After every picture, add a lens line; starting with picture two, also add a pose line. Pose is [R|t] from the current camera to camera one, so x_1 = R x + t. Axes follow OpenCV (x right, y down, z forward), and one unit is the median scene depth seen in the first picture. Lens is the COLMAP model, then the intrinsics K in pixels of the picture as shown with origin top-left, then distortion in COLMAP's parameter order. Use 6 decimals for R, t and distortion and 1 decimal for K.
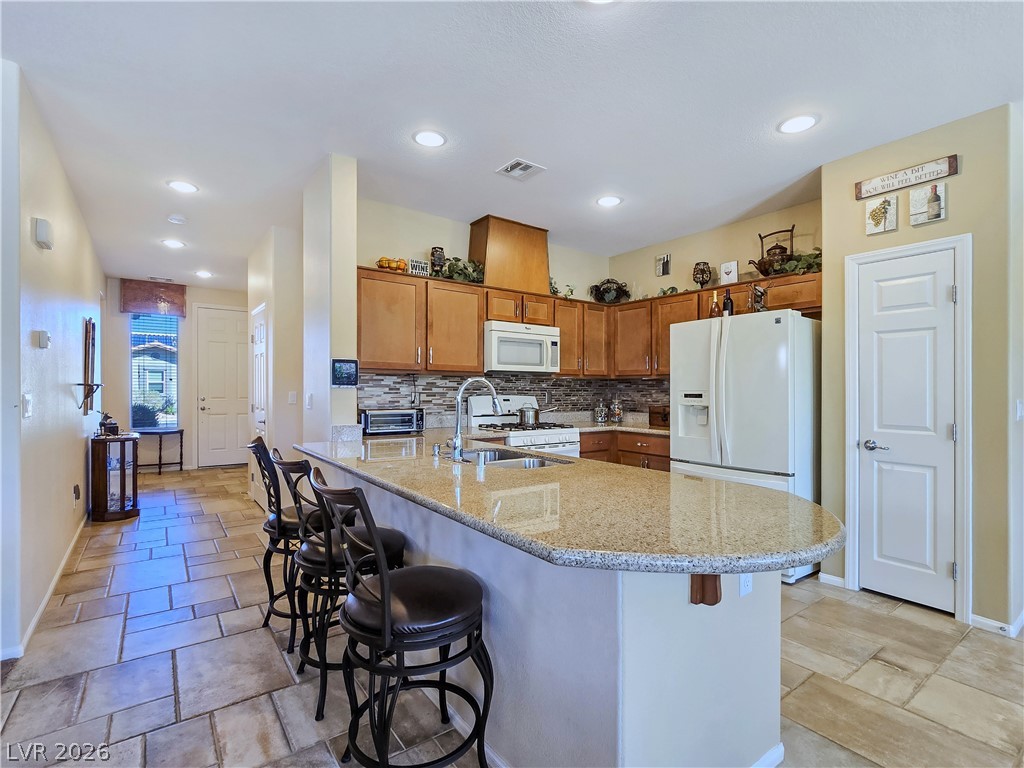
lens RADIAL K [[495.1, 0, 517.7], [0, 495.1, 390.4], [0, 0, 1]] dist [-0.001803, 0.000416]
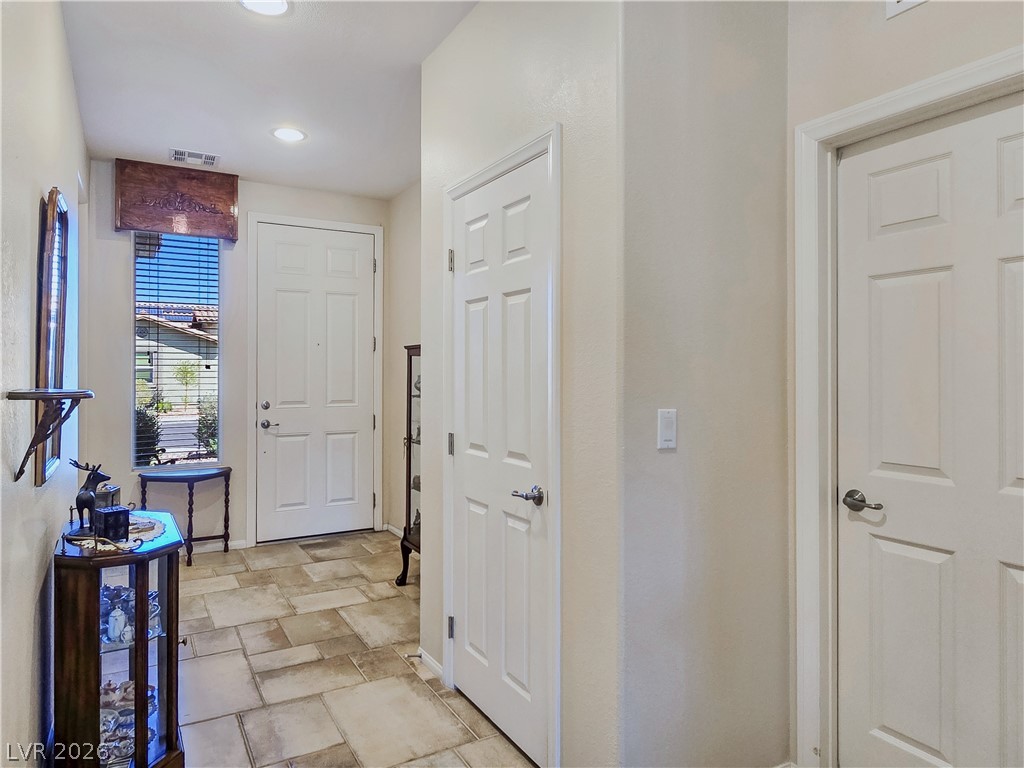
lens RADIAL K [[657.1, 0, 513.2], [0, 657.1, 360.2], [0, 0, 1]] dist [-0.001273, 0.000268]
pose [[0.993983, -0.009790, -0.109098, -0.546290], [0.007920, 0.999814, -0.017566, -0.025302], [0.109249, 0.016596, 0.993876, 0.639168]]
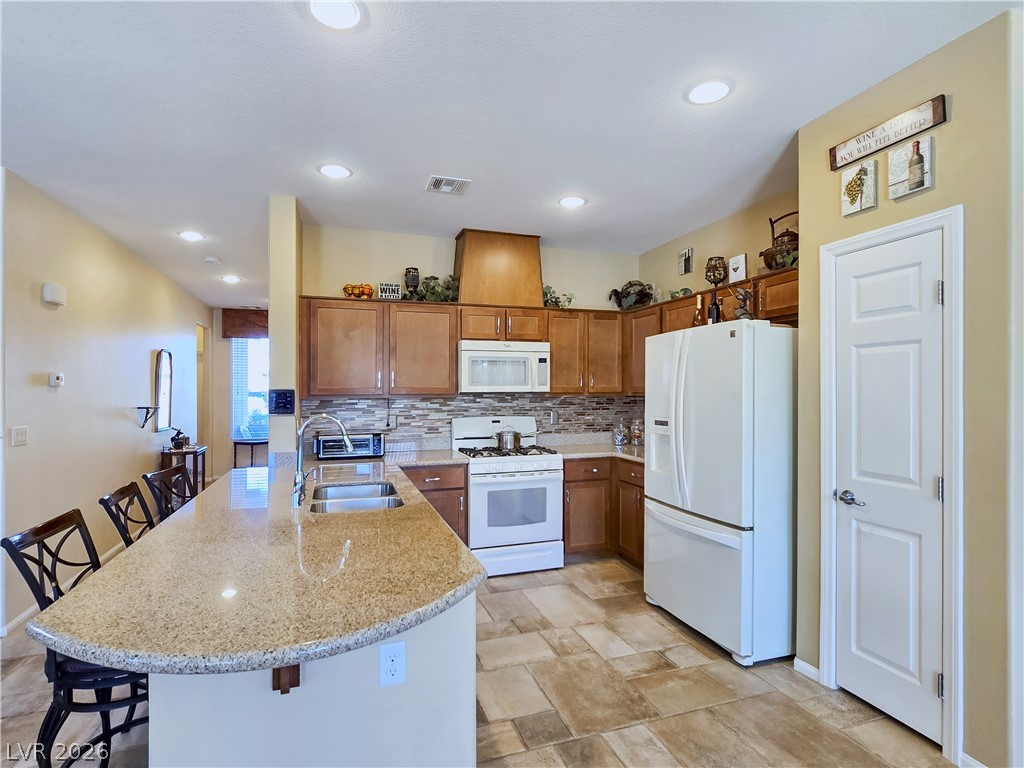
lens RADIAL K [[526.4, 0, 514.1], [0, 526.4, 391.6], [0, 0, 1]] dist [0.001501, -0.000578]
pose [[0.952864, -0.010020, -0.303231, 0.345323], [0.009598, 0.999950, -0.002881, -0.037557], [0.303245, -0.000165, 0.952913, 0.064273]]
